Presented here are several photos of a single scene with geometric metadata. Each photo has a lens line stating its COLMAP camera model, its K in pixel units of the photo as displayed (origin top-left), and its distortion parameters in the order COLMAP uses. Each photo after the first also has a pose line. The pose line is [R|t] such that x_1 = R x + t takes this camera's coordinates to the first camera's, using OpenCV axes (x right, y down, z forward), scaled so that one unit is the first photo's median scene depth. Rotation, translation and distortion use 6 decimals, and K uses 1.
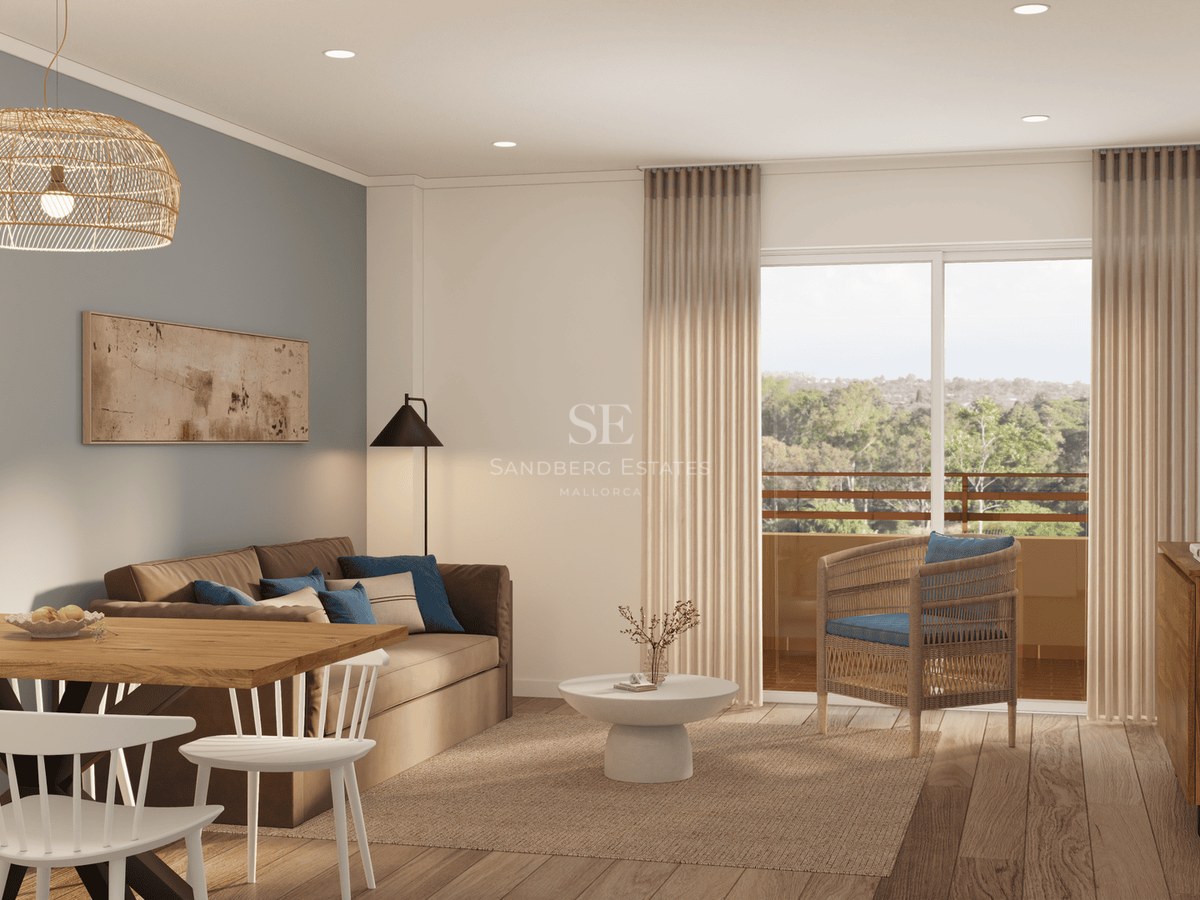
lens RADIAL K [[1669.7, 0, 602.9], [0, 1669.7, 453.4], [0, 0, 1]] dist [-0.012079, 0.000000]
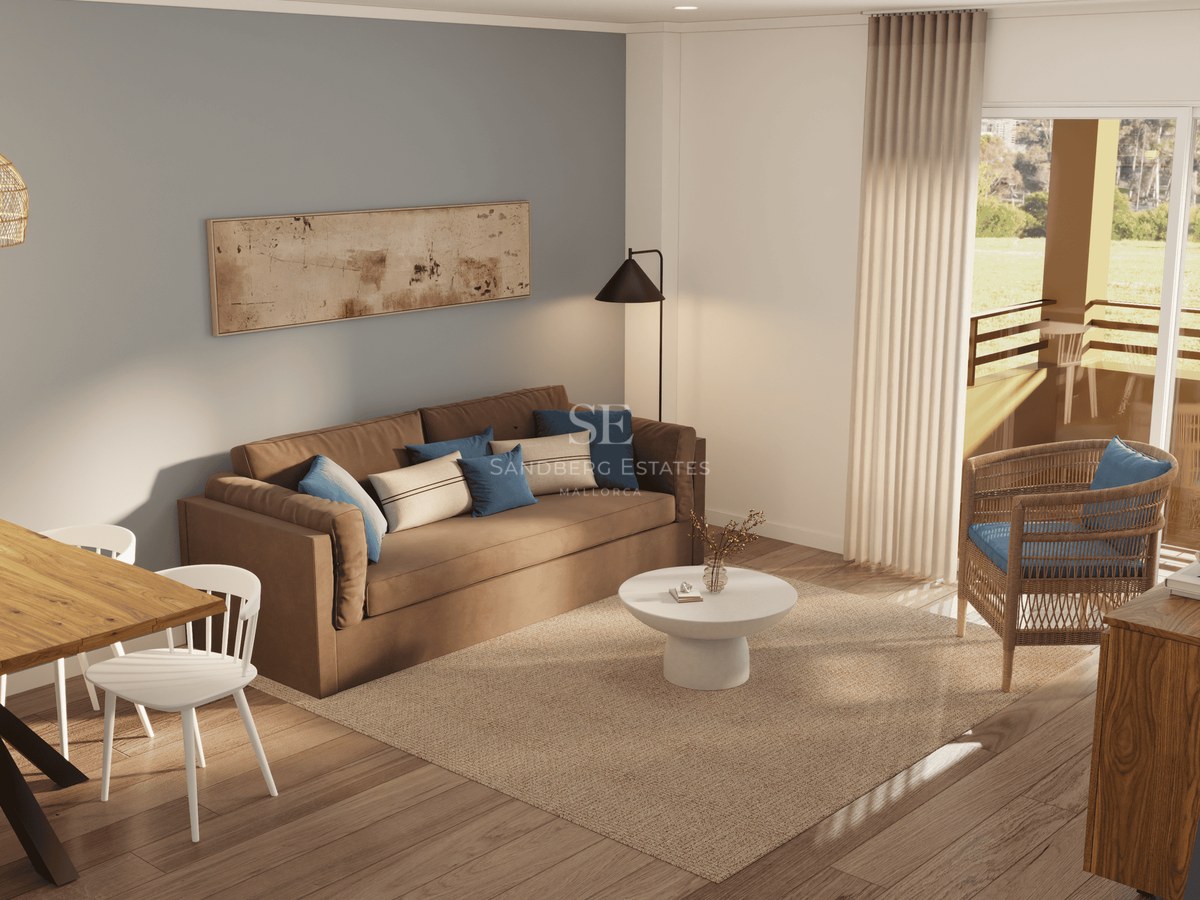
lens RADIAL K [[1489.9, 0, 596.5], [0, 1489.9, 449.0], [0, 0, 1]] dist [-0.003922, 0.000000]
pose [[0.890165, 0.097676, -0.445045, 0.336579], [-0.001689, 0.977453, 0.211147, -0.127223], [0.455634, -0.187204, 0.870260, 0.184436]]
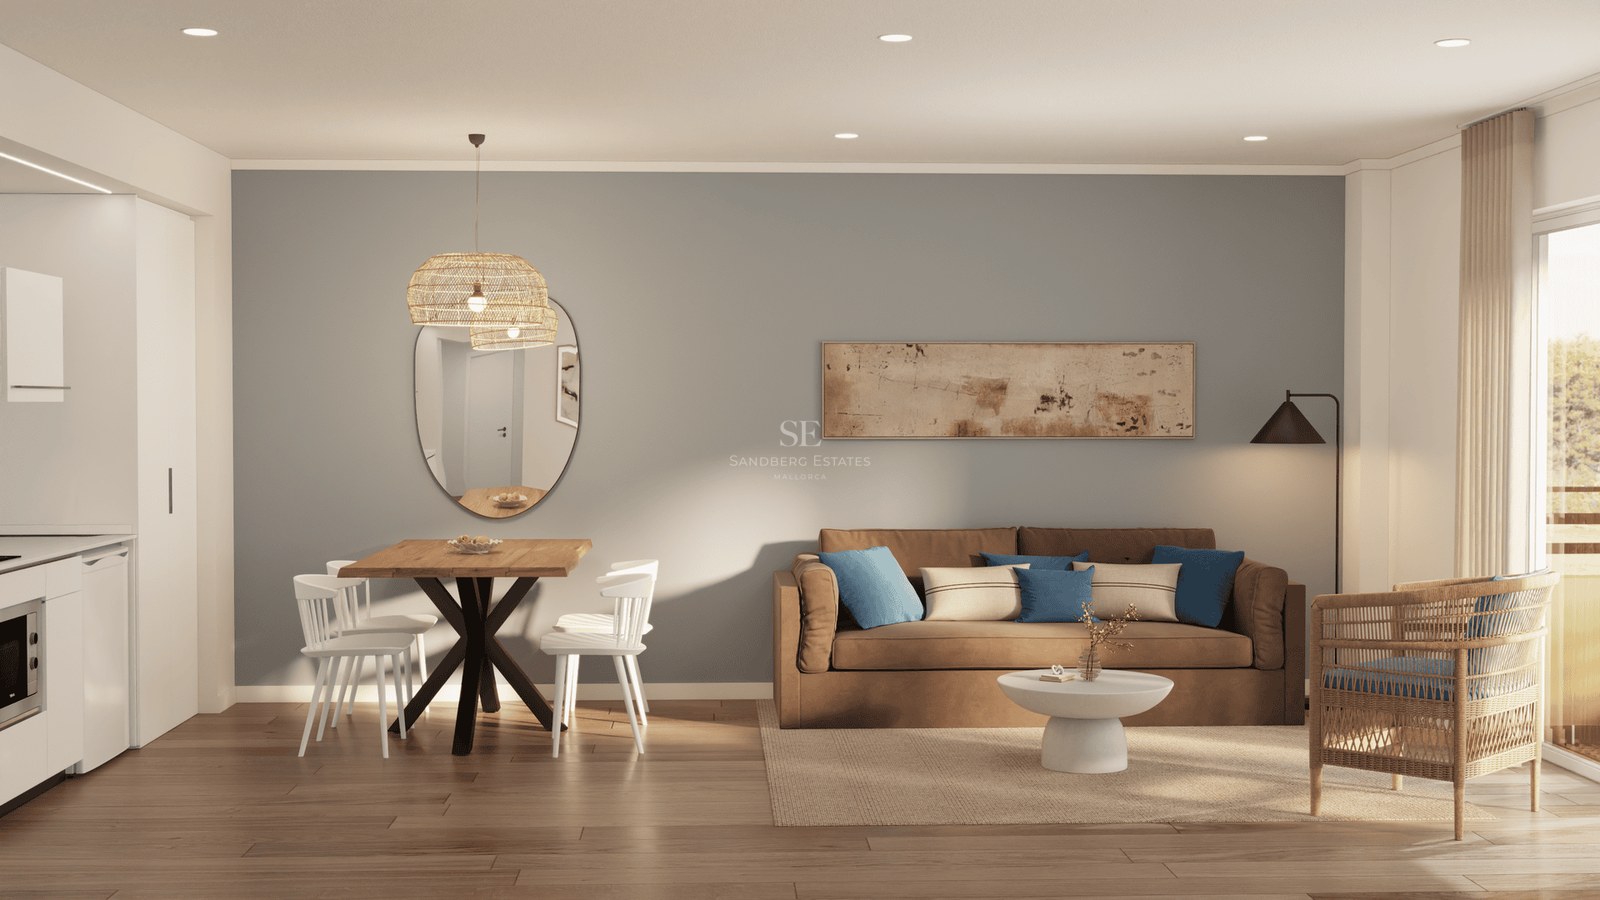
lens RADIAL K [[1964.6, 0, 801.6], [0, 1964.6, 446.1], [0, 0, 1]] dist [0.019360, 0.000000]
pose [[0.307401, 0.021399, -0.951340, 1.053763], [-0.007139, 0.999771, 0.020181, -0.027825], [0.951553, 0.000588, 0.307483, 0.425089]]
